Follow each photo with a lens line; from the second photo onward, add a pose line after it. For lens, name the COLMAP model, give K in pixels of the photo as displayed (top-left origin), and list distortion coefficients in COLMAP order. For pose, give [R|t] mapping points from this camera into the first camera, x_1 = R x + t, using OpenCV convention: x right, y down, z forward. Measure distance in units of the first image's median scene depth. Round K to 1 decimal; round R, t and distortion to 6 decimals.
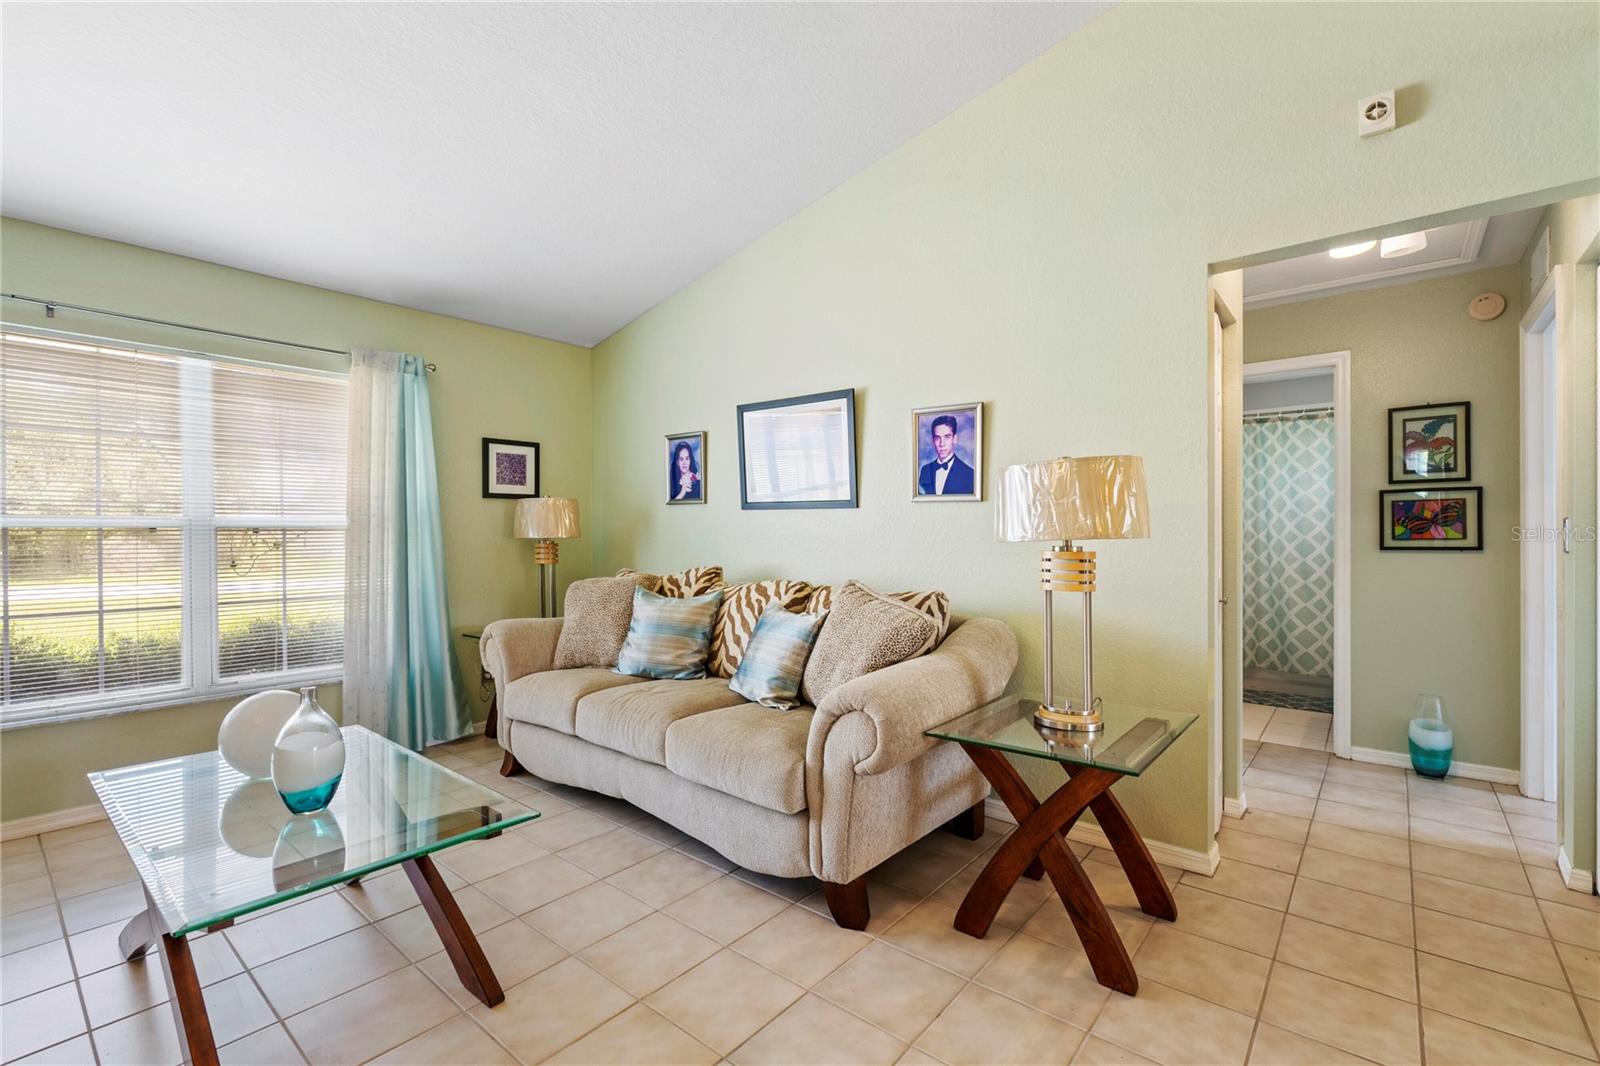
lens RADIAL K [[704.7, 0, 799.6], [0, 704.7, 539.7], [0, 0, 1]] dist [-0.007475, 0.001034]
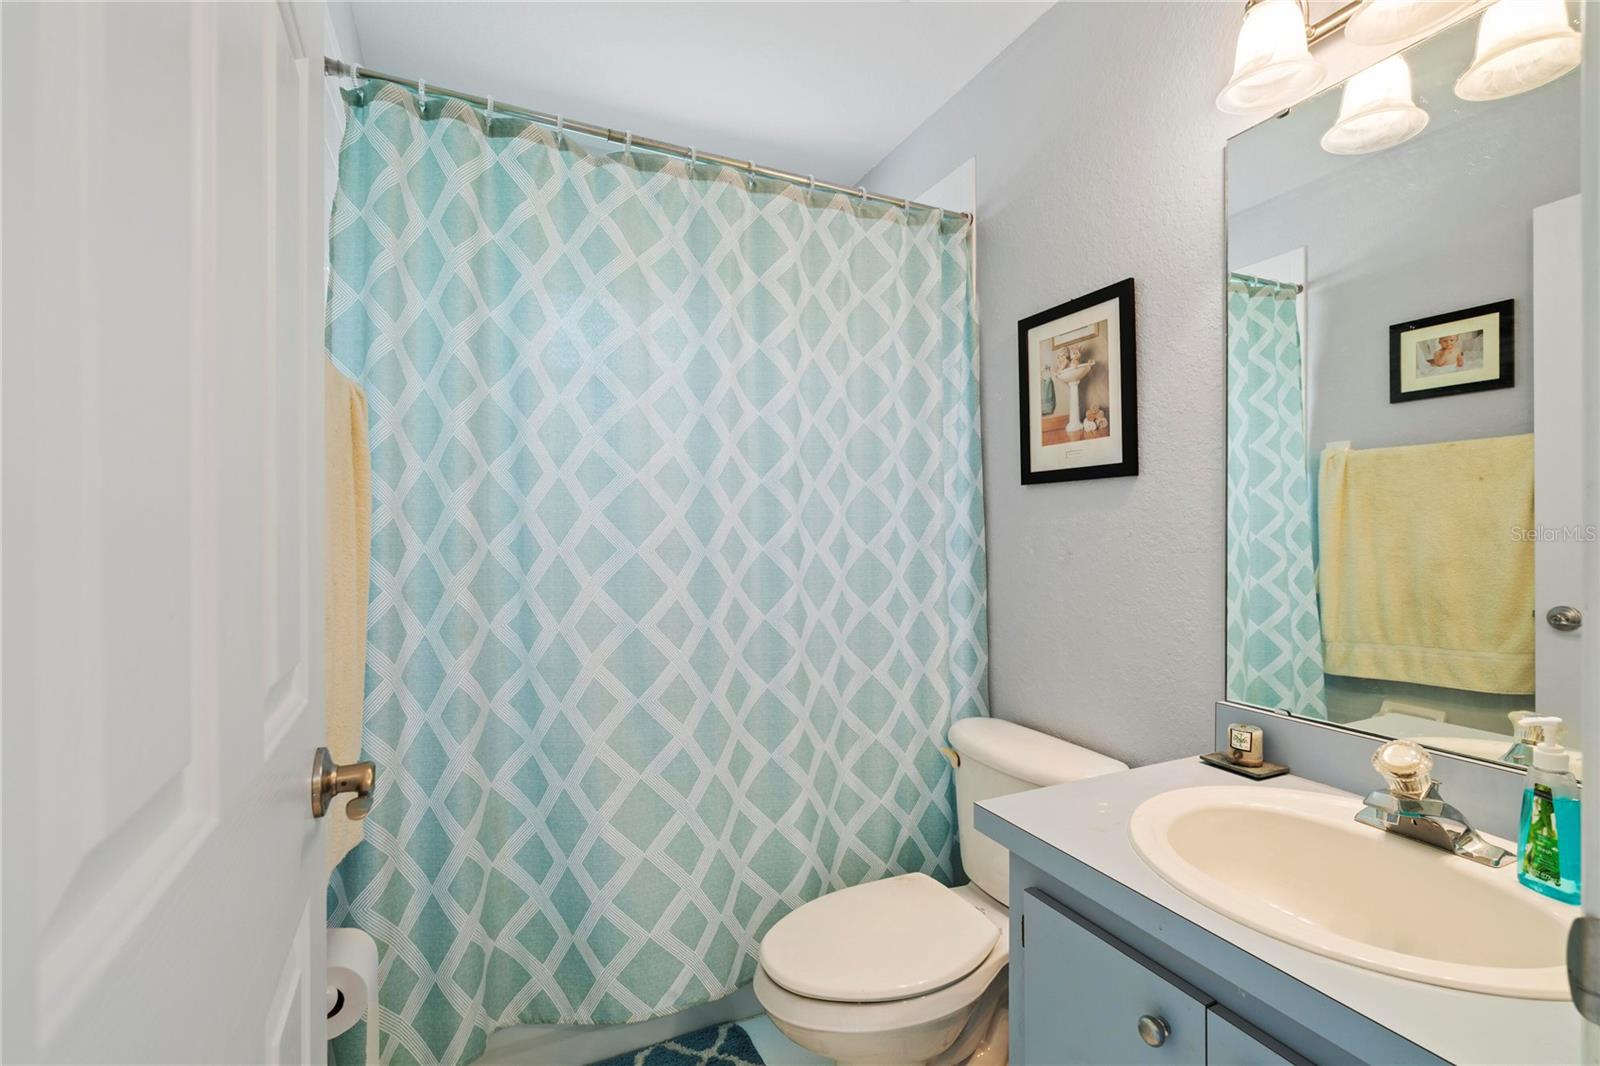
lens RADIAL K [[704.7, 0, 796.2], [0, 704.7, 531.0], [0, 0, 1]] dist [-0.007475, 0.001034]
pose [[0.431050, 0.004750, 0.902316, 0.470476], [0.005703, 0.999952, -0.007989, -0.008433], [-0.902310, 0.008589, 0.431002, 0.795602]]
